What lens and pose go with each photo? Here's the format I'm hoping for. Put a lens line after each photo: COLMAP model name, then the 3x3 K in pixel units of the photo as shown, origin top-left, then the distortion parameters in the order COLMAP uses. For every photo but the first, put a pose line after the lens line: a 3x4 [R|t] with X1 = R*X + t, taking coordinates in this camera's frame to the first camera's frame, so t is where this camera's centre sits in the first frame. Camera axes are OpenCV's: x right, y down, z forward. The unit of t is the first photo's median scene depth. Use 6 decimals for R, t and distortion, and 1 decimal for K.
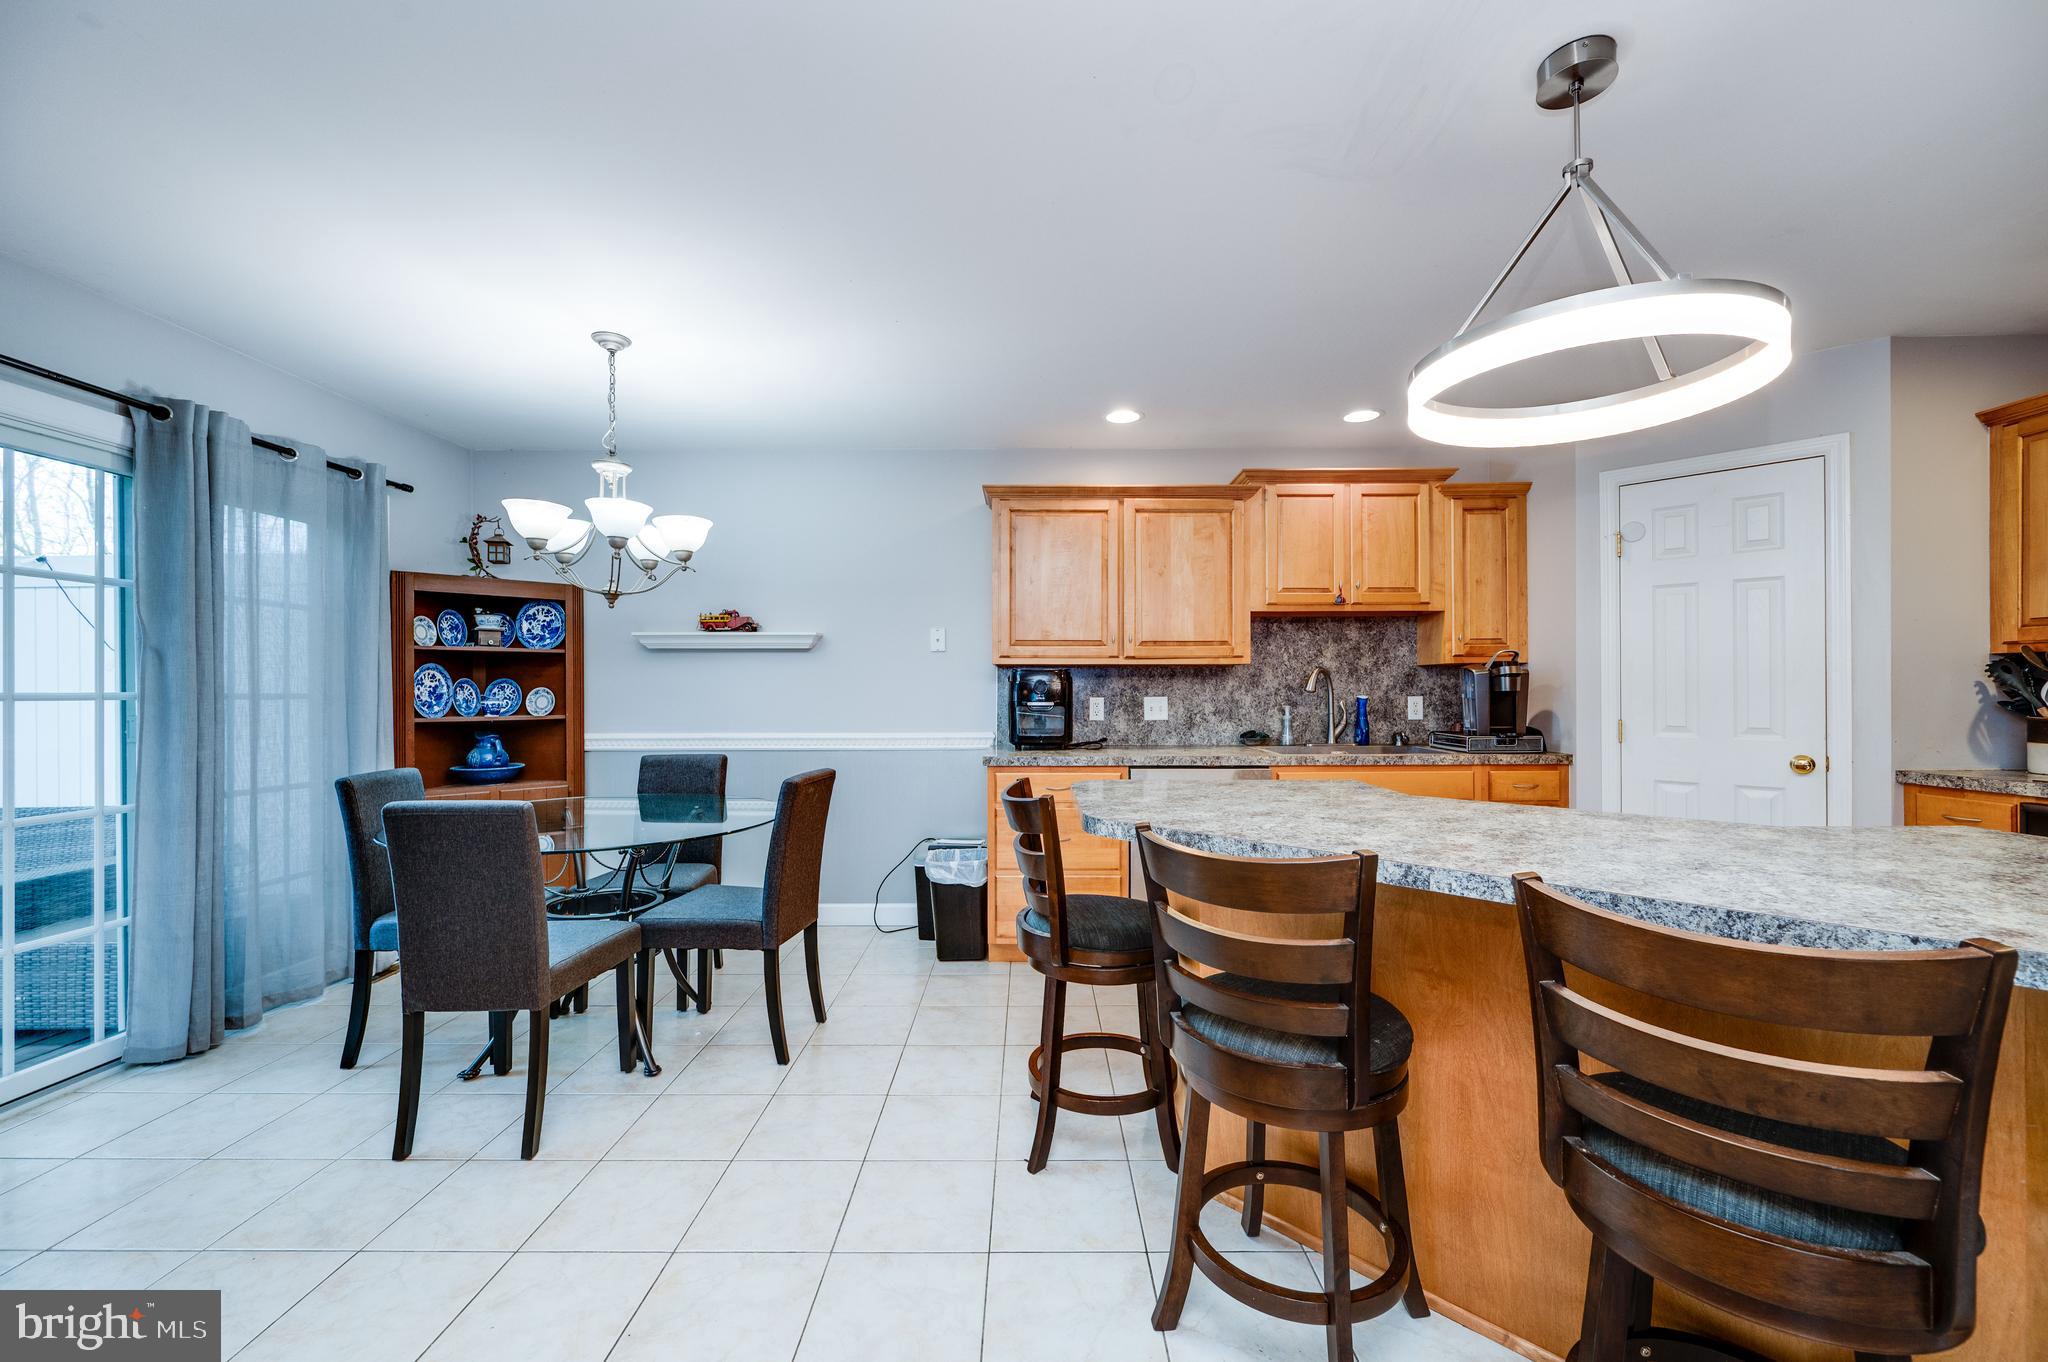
lens RADIAL K [[817.5, 0, 1034.3], [0, 817.5, 688.7], [0, 0, 1]] dist [-0.000562, -0.000346]
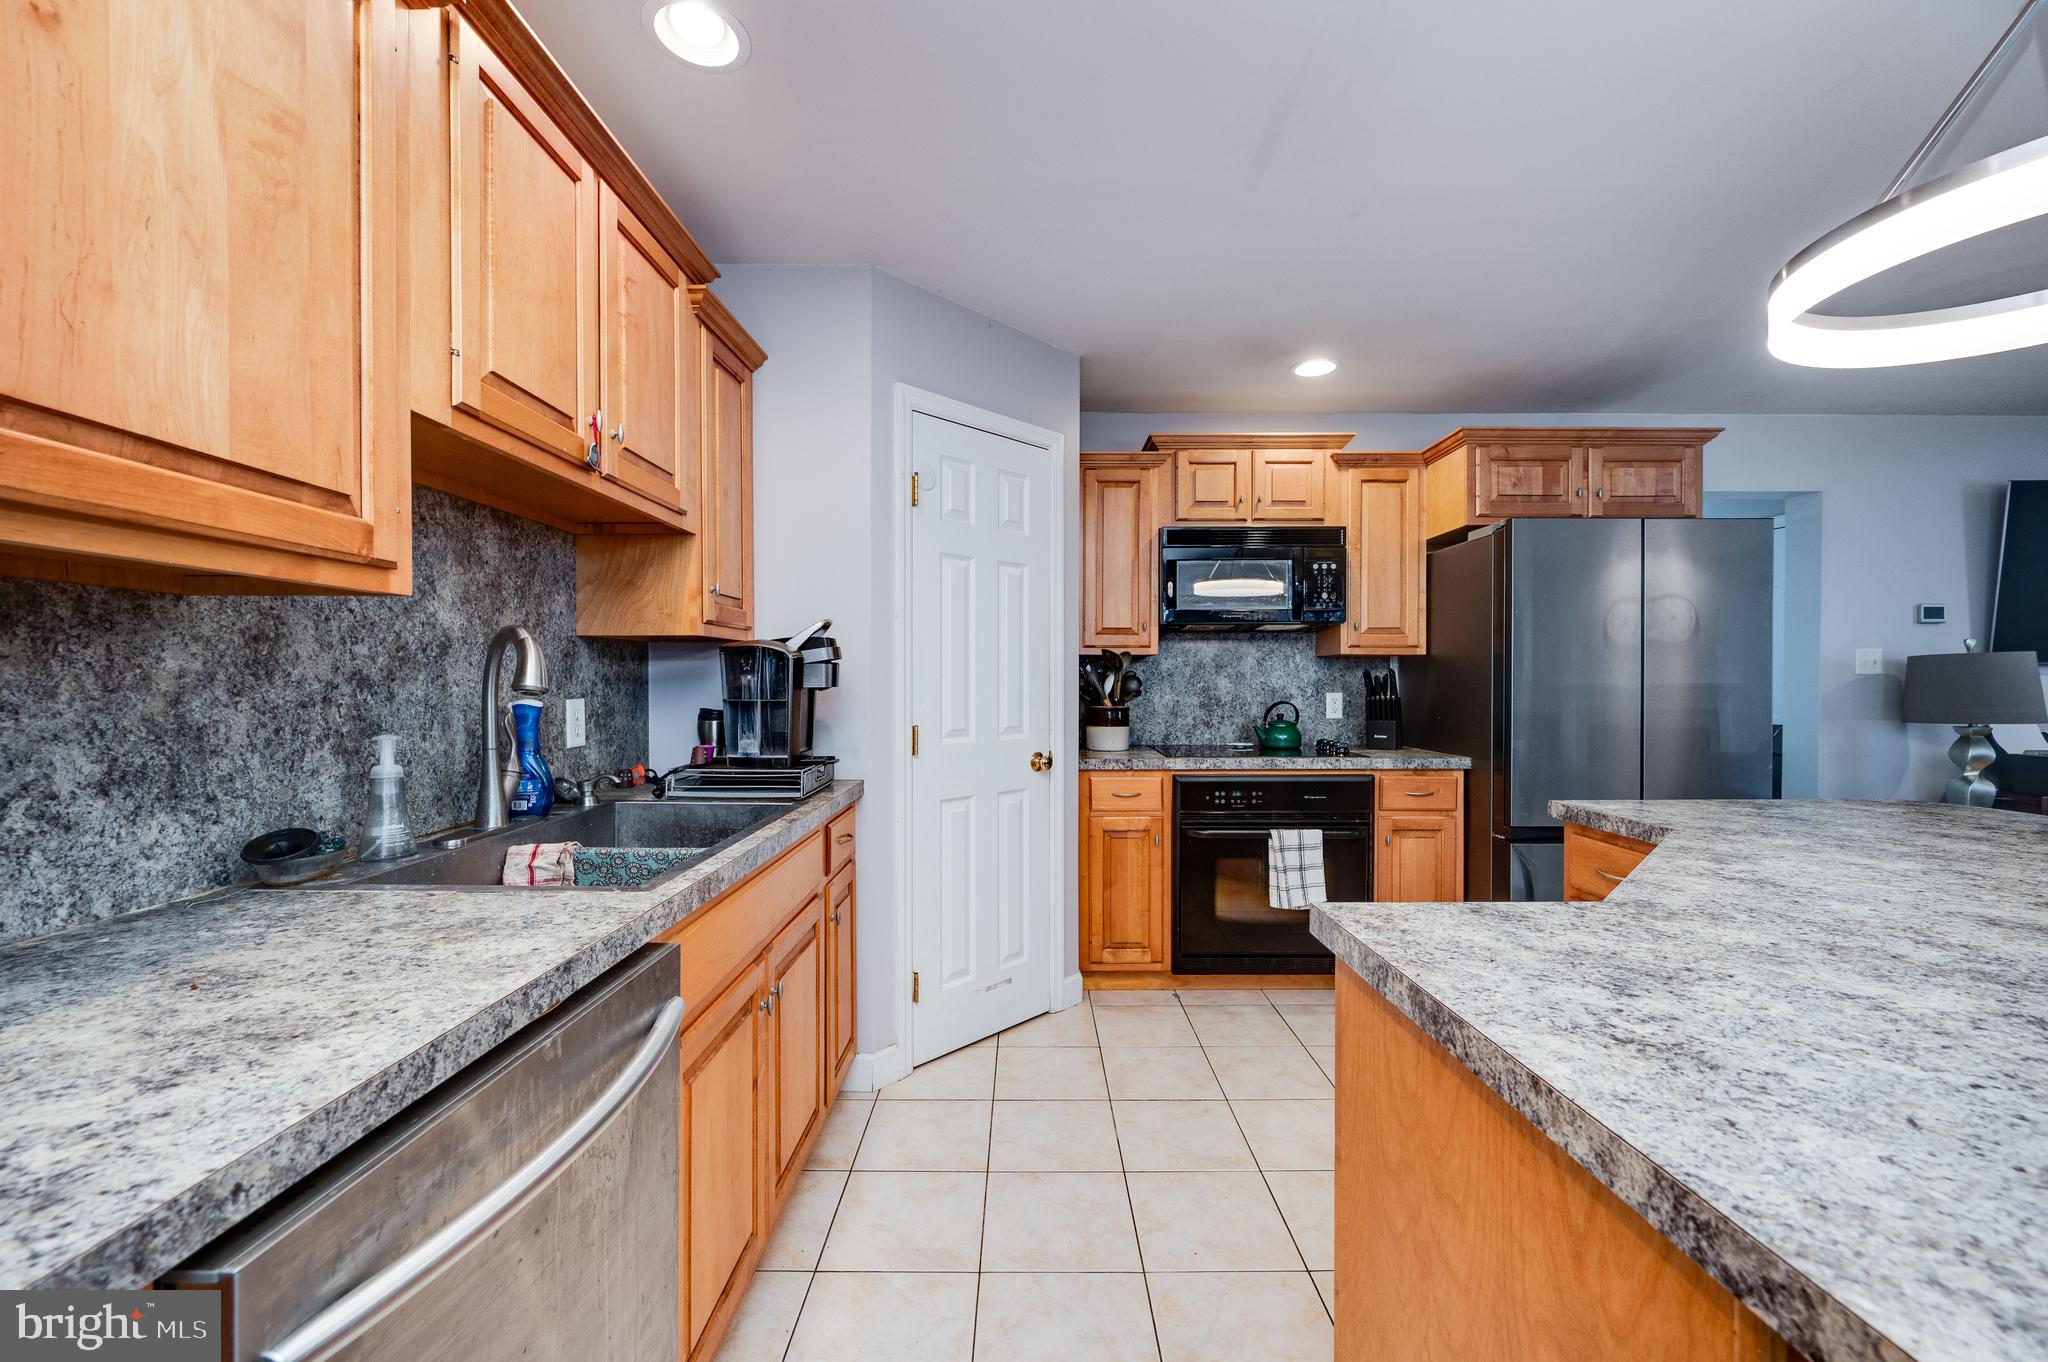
lens RADIAL K [[810.9, 0, 1031.5], [0, 810.9, 687.6], [0, 0, 1]] dist [-0.001757, -0.000233]
pose [[-0.002367, -0.004586, 0.999987, -0.016872], [-0.000951, 0.999989, 0.004583, -0.000056], [-0.999997, -0.000941, -0.002371, 0.787808]]
